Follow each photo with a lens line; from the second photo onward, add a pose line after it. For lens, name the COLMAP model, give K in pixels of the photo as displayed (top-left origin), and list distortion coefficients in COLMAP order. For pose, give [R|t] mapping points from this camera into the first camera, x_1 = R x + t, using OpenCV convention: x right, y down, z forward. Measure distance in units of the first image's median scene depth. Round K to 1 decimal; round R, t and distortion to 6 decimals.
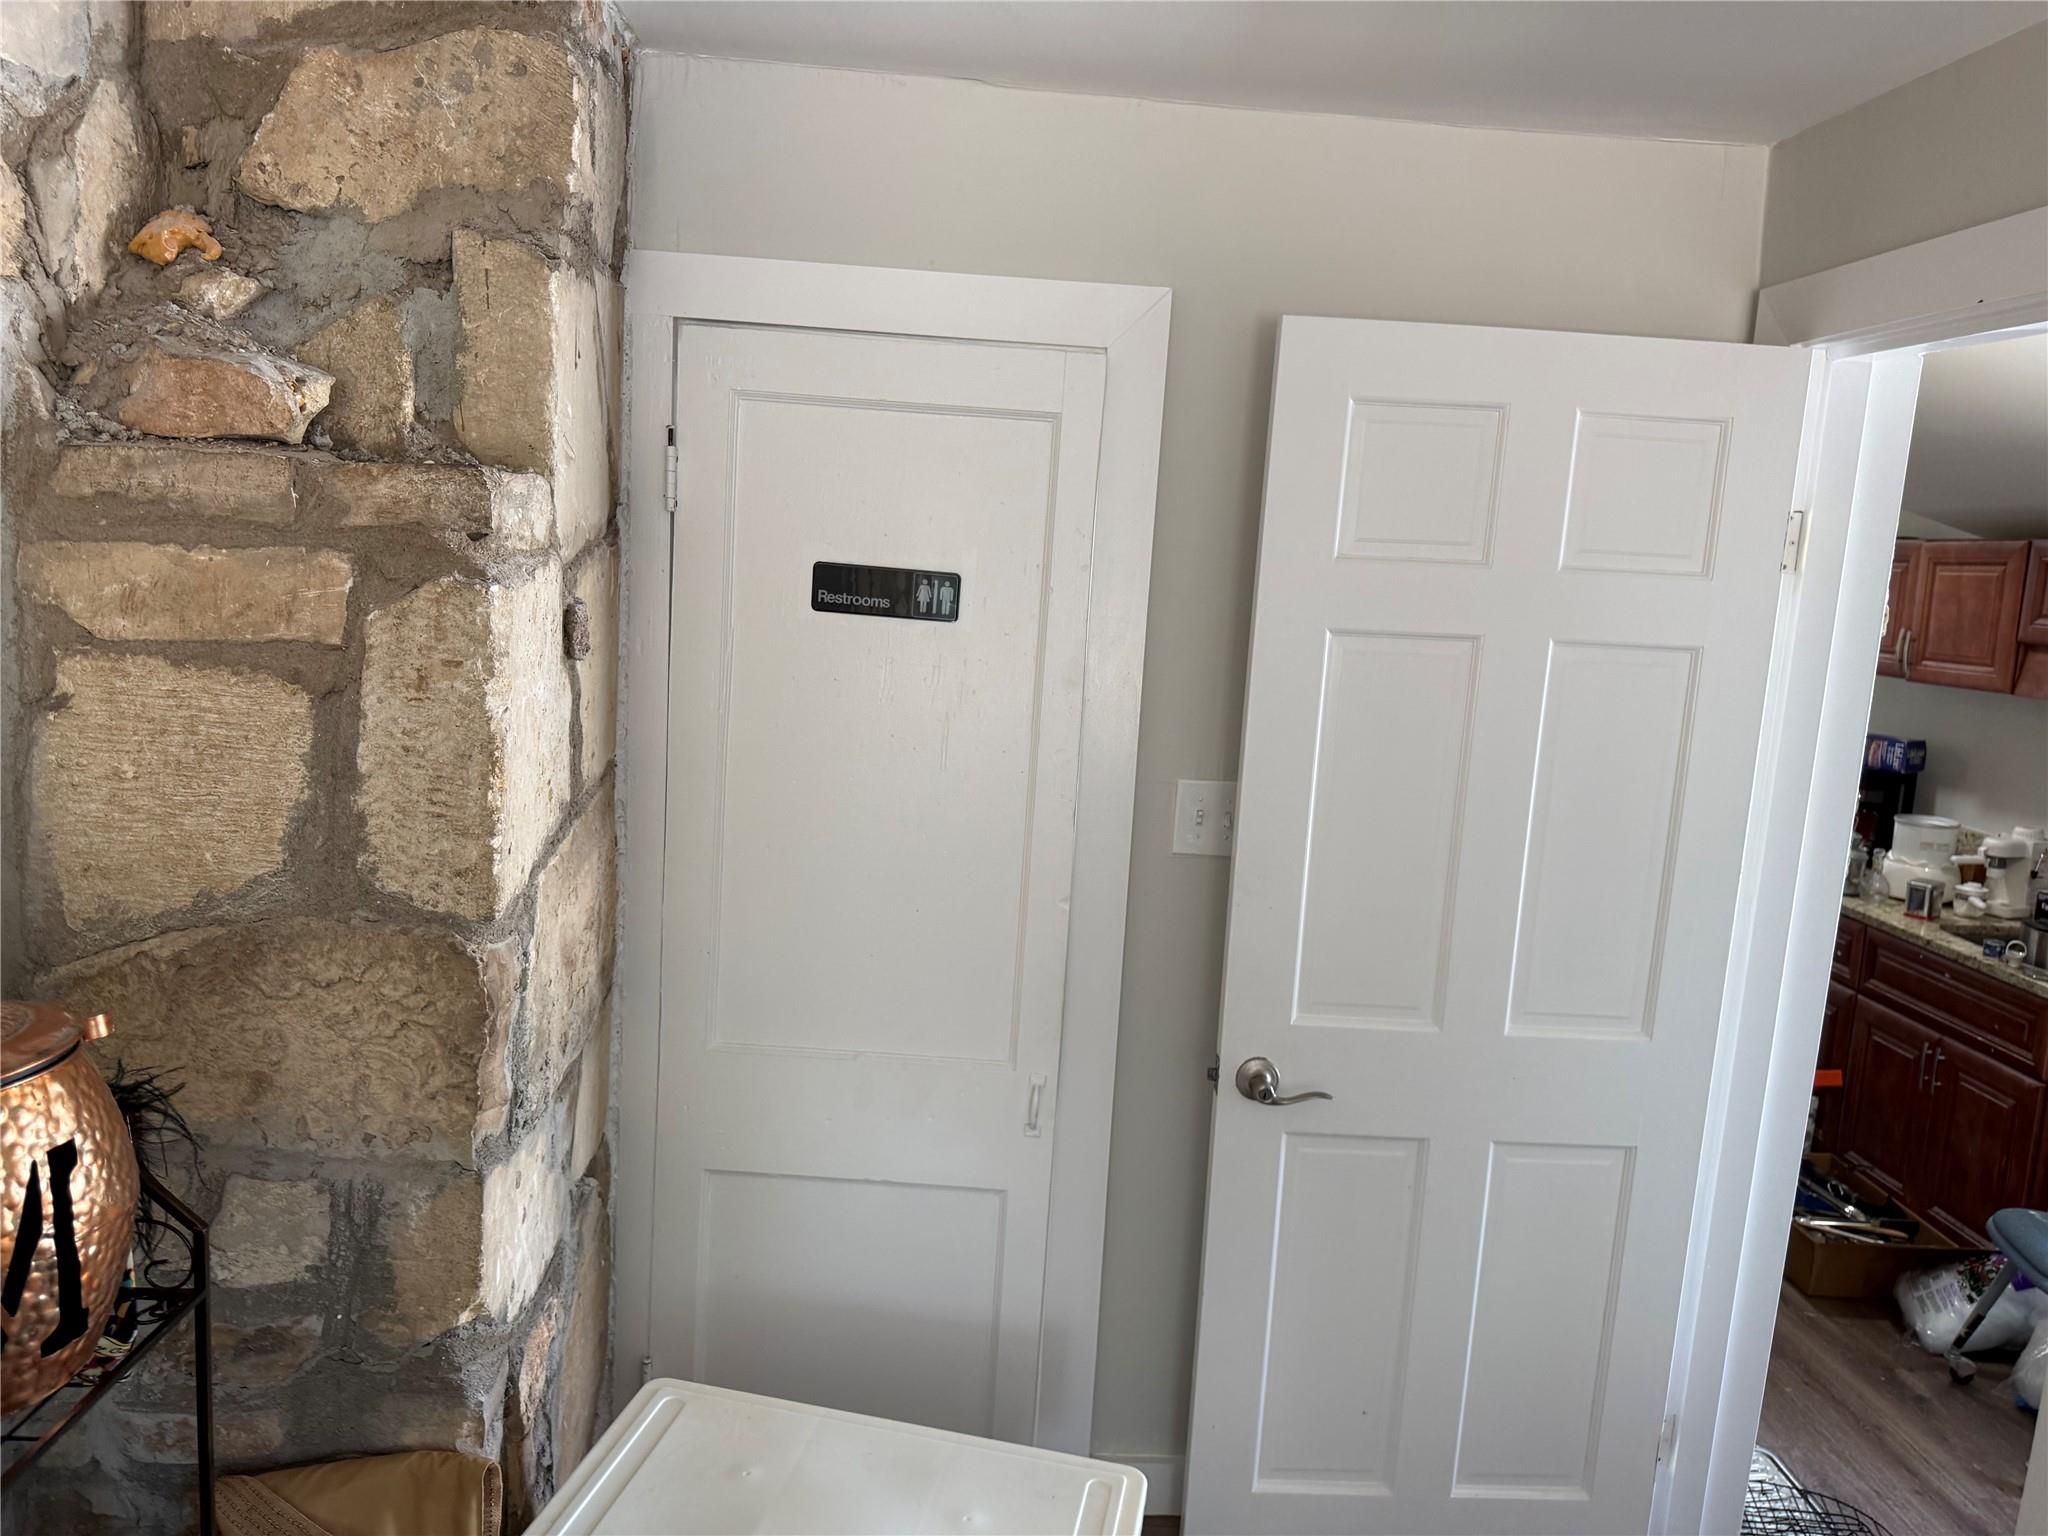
lens RADIAL K [[1467.8, 0, 1025.0], [0, 1467.8, 763.6], [0, 0, 1]] dist [-0.001636, -0.001132]
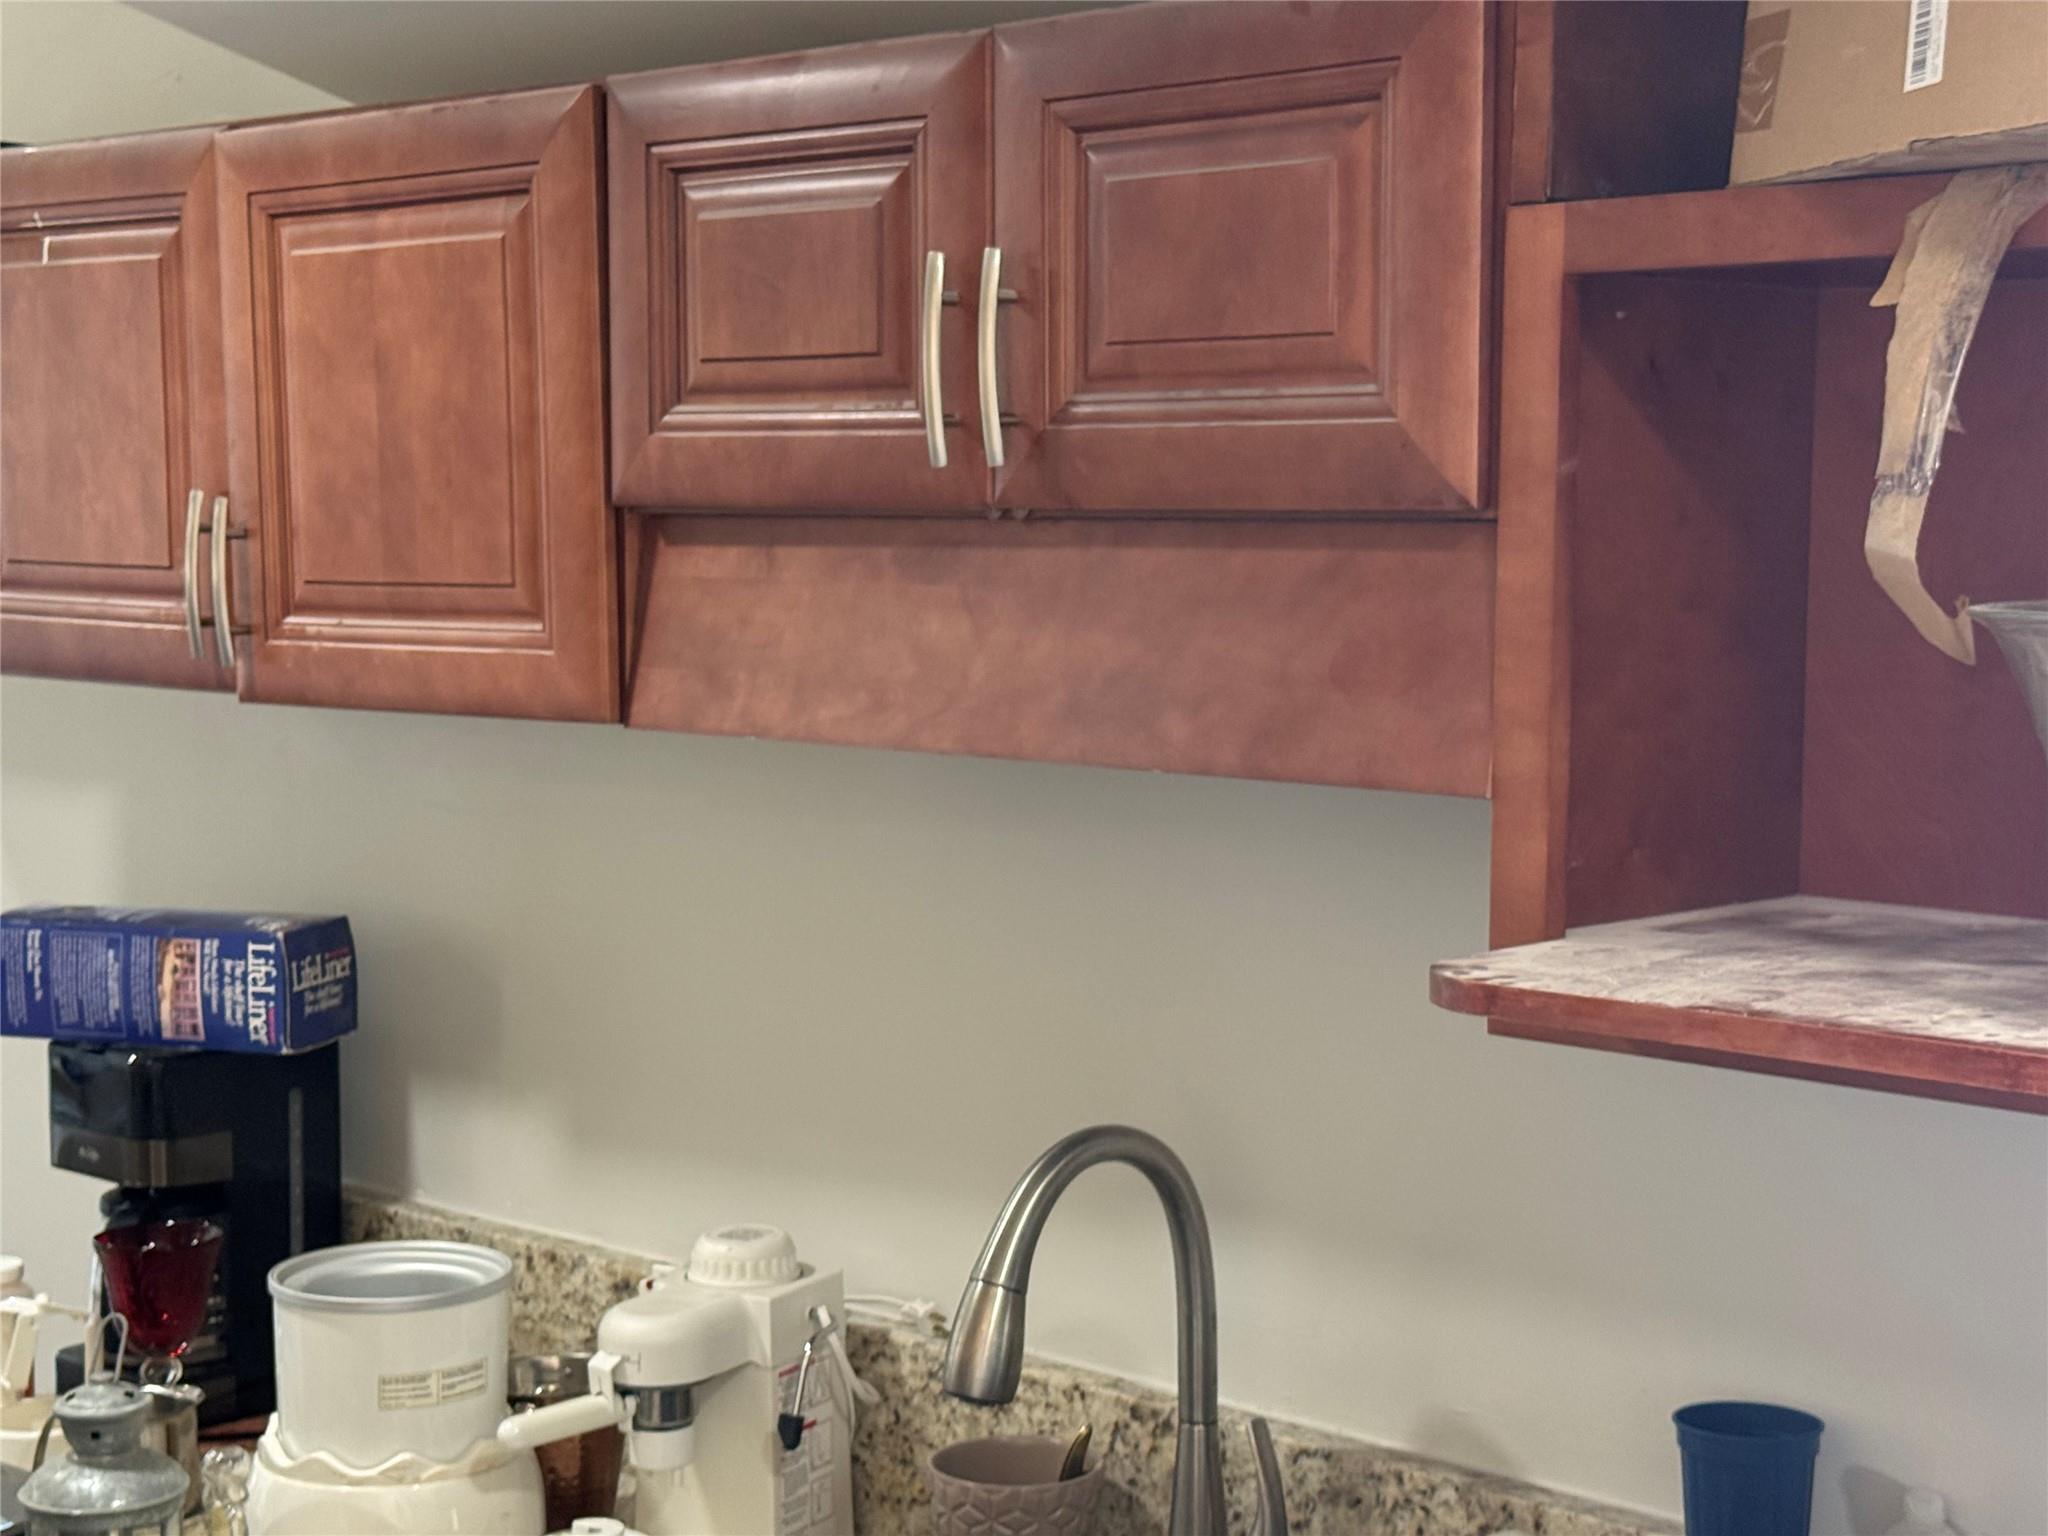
lens RADIAL K [[3287.1, 0, 1024.7], [0, 3287.1, 767.8], [0, 0, 1]] dist [0.145799, 0.000000]
pose [[0.728724, -0.105644, 0.676610, 0.337001], [0.135556, 0.990731, 0.008692, -0.034113], [-0.671257, 0.085385, 0.736290, 0.531162]]
